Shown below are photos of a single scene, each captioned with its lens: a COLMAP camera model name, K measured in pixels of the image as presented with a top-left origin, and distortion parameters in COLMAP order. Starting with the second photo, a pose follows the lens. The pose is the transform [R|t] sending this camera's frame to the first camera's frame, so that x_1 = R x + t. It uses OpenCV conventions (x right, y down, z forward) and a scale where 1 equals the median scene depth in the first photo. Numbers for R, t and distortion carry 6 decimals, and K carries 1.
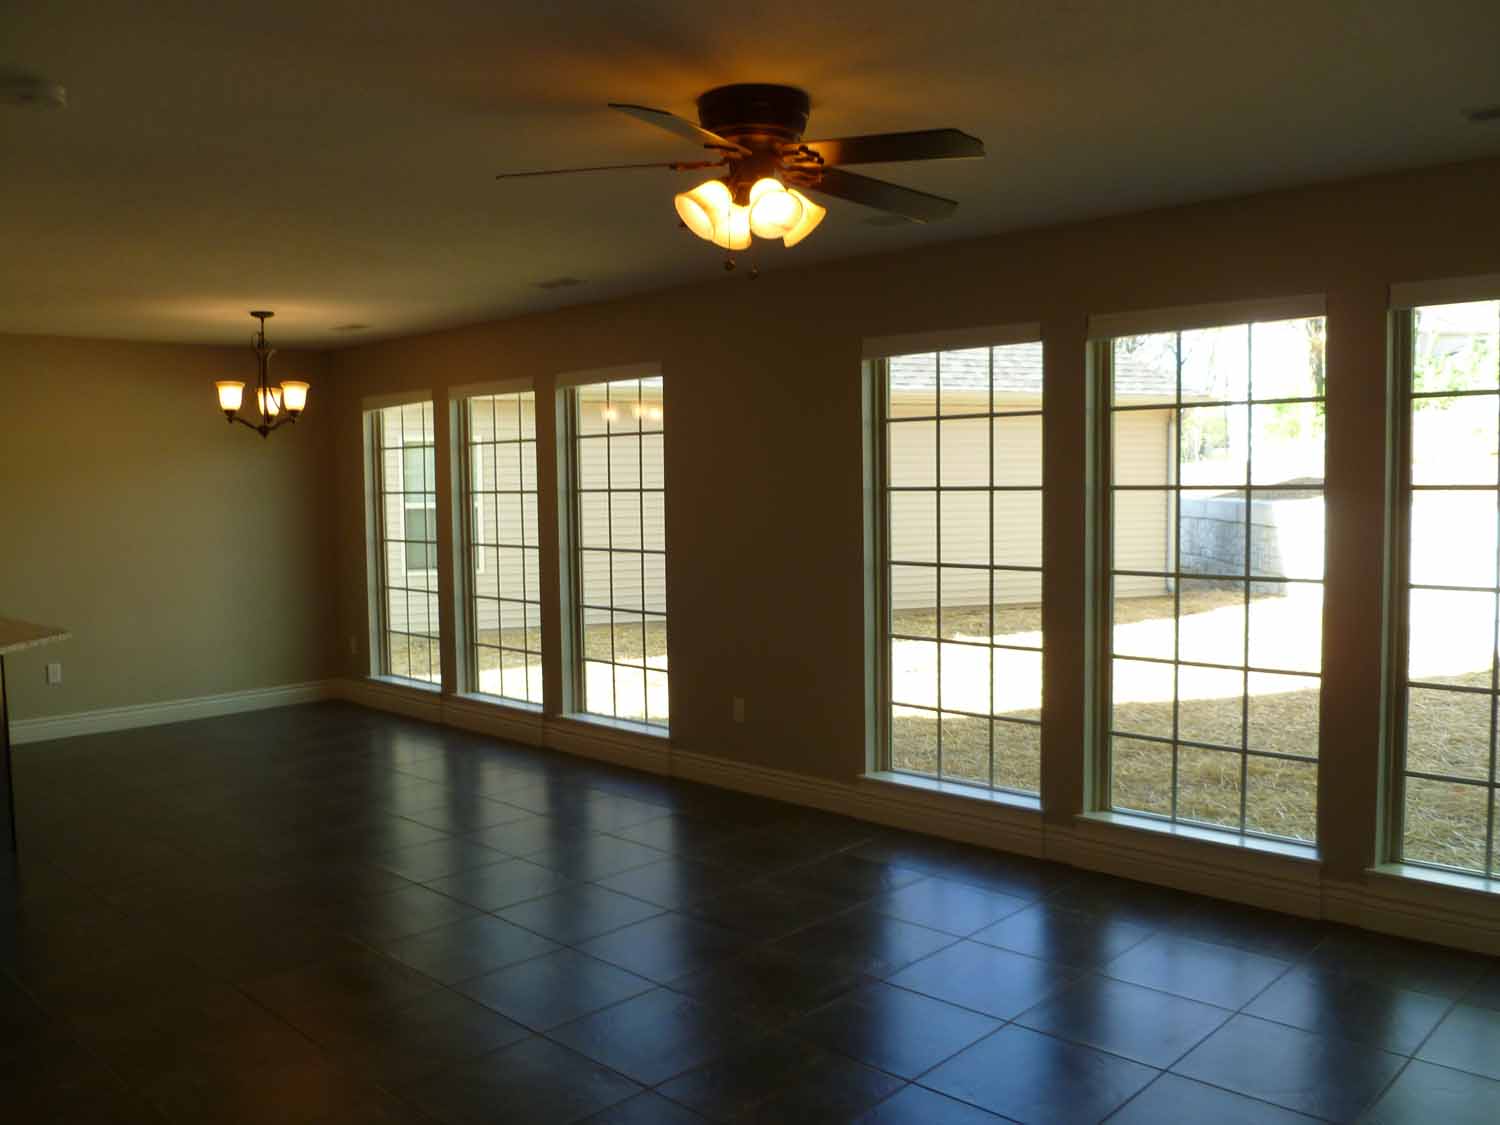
lens RADIAL K [[1247.4, 0, 750.0], [0, 1247.4, 562.5], [0, 0, 1]] dist [-0.081808, 0.009773]
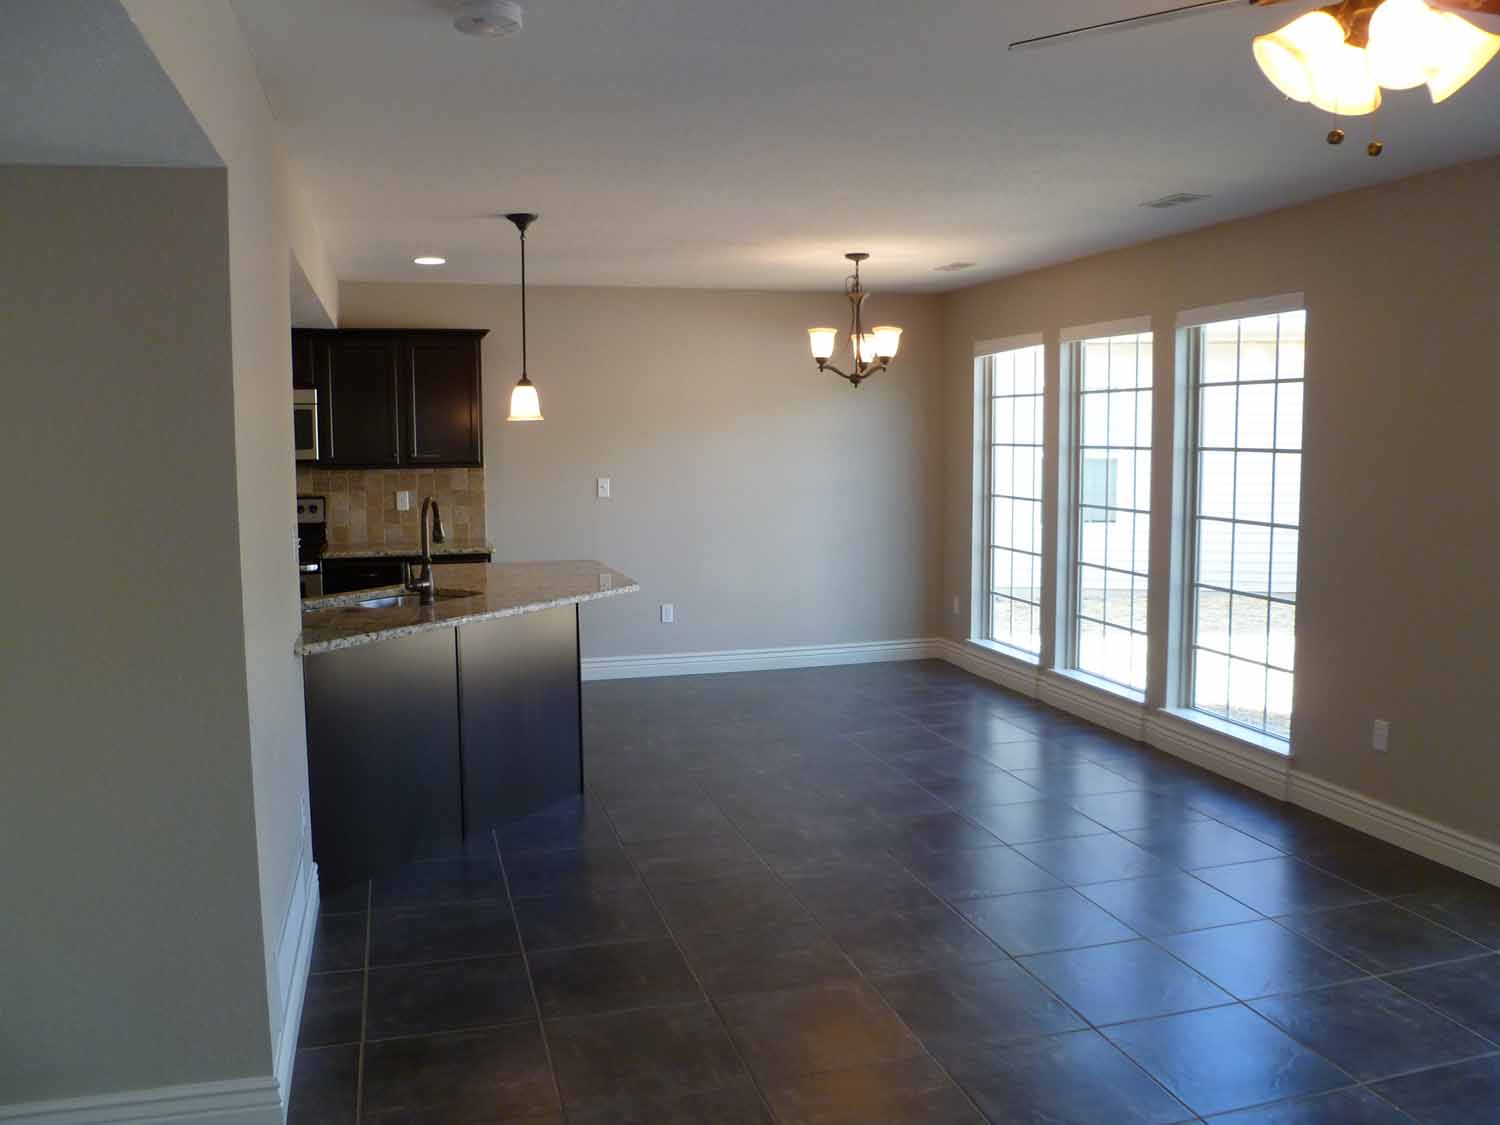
lens RADIAL K [[1247.4, 0, 750.0], [0, 1247.4, 562.5], [0, 0, 1]] dist [-0.081808, 0.009773]
pose [[0.863365, 0.060086, -0.500990, 0.022783], [-0.037550, 0.997782, 0.054958, -0.014519], [0.503181, -0.028636, 0.863706, 0.115847]]
